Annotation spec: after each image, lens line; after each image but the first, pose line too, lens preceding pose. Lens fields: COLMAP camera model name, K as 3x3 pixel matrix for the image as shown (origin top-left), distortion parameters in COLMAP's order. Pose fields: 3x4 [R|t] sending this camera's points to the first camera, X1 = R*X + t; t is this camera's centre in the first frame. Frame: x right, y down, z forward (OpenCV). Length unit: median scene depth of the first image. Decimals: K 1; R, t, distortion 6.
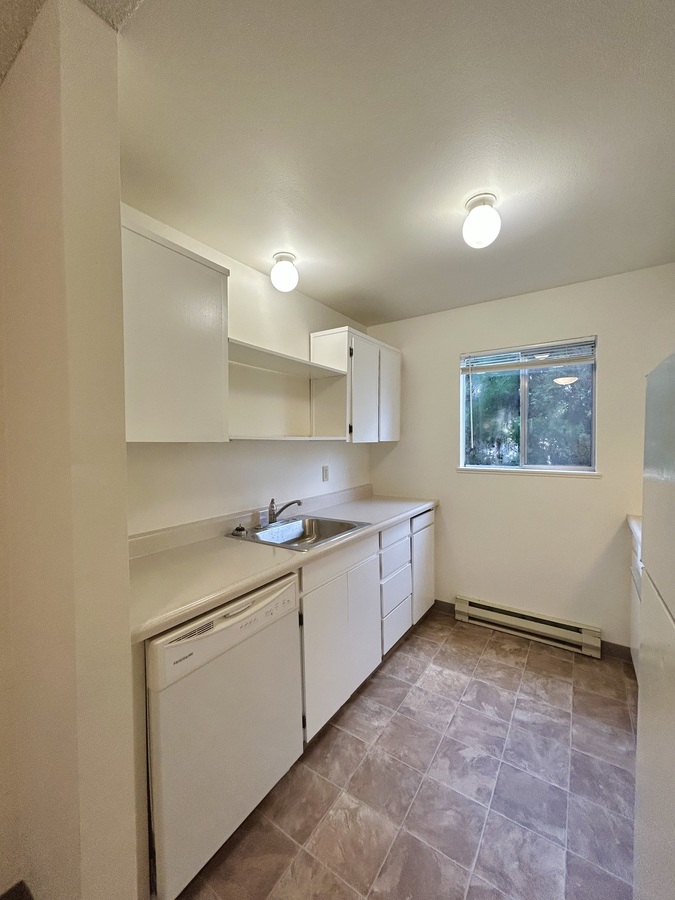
lens RADIAL K [[360.4, 0, 336.3], [0, 360.4, 458.6], [0, 0, 1]] dist [-0.001159, 0.000099]
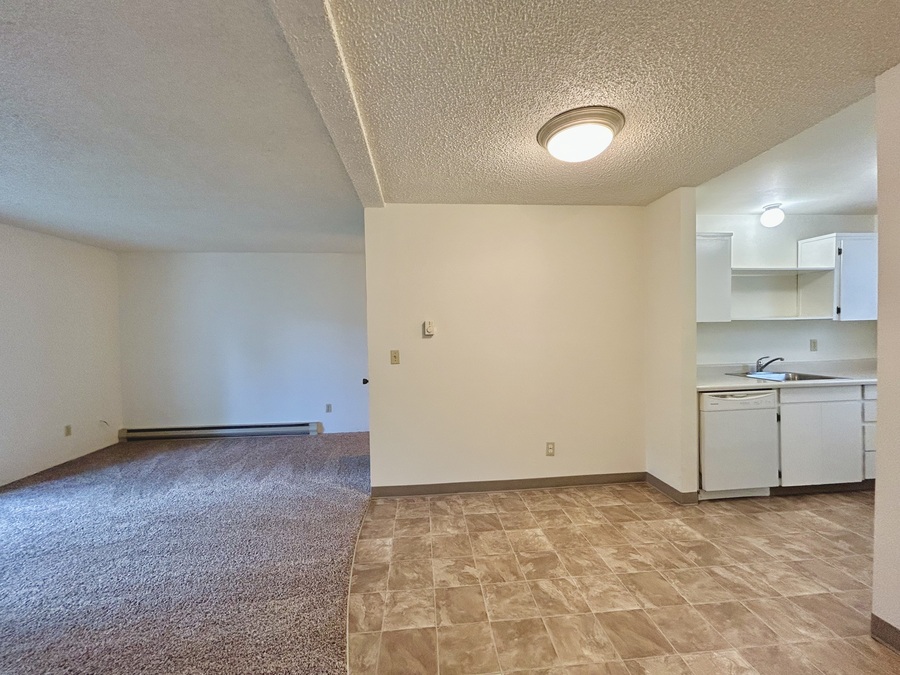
lens RADIAL K [[360.4, 0, 450.4], [0, 360.4, 338.4], [0, 0, 1]] dist [-0.001159, 0.000099]
pose [[0.633545, 0.011251, -0.773624, 1.007259], [-0.021432, 0.999766, -0.003012, 0.002915], [0.773409, 0.018489, 0.633638, 0.094863]]
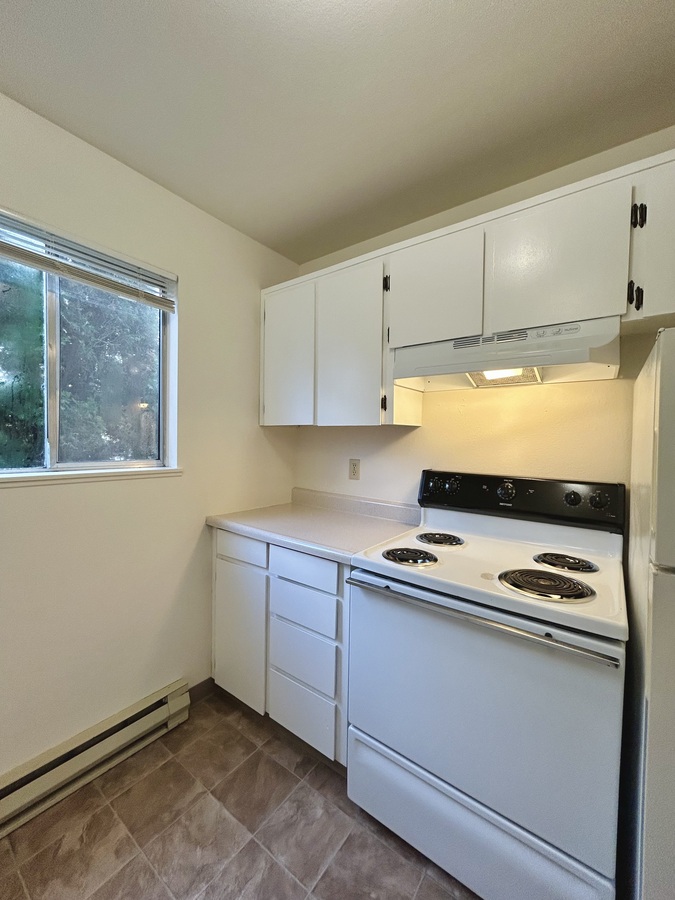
lens RADIAL K [[360.4, 0, 339.8], [0, 360.4, 459.4], [0, 0, 1]] dist [-0.001159, 0.000099]
pose [[0.039511, -0.049225, 0.998006, 0.036695], [0.030272, 0.998386, 0.048046, -0.002016], [-0.998760, 0.028314, 0.040937, 0.706323]]
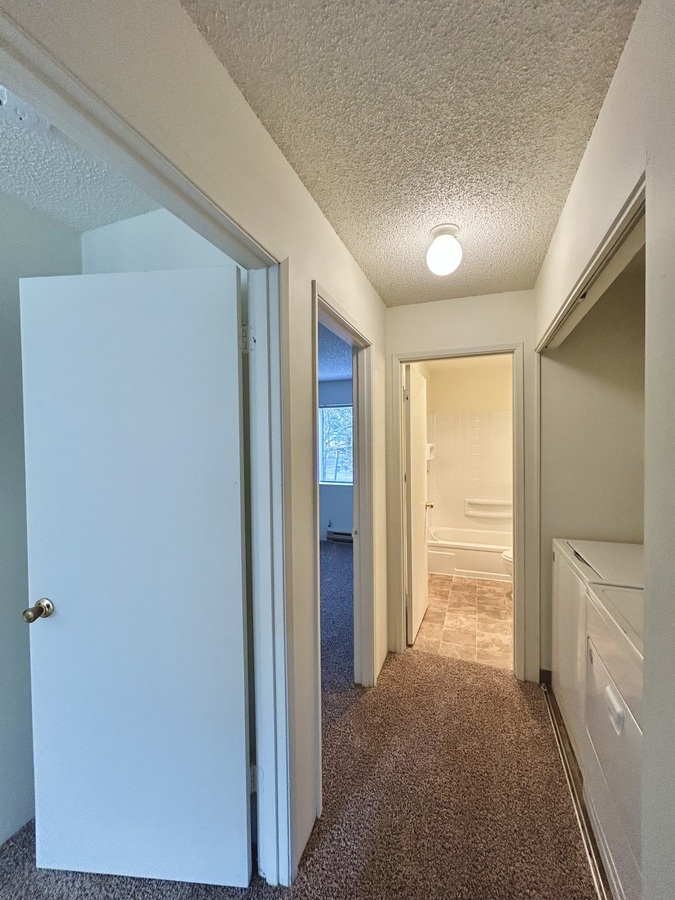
lens RADIAL K [[360.4, 0, 336.5], [0, 360.4, 448.5], [0, 0, 1]] dist [-0.001159, 0.000099]
pose [[-0.974623, 0.013510, -0.223446, 1.364375], [0.002316, 0.998732, 0.050283, -0.142415], [0.223842, 0.048489, -0.973418, 2.233197]]
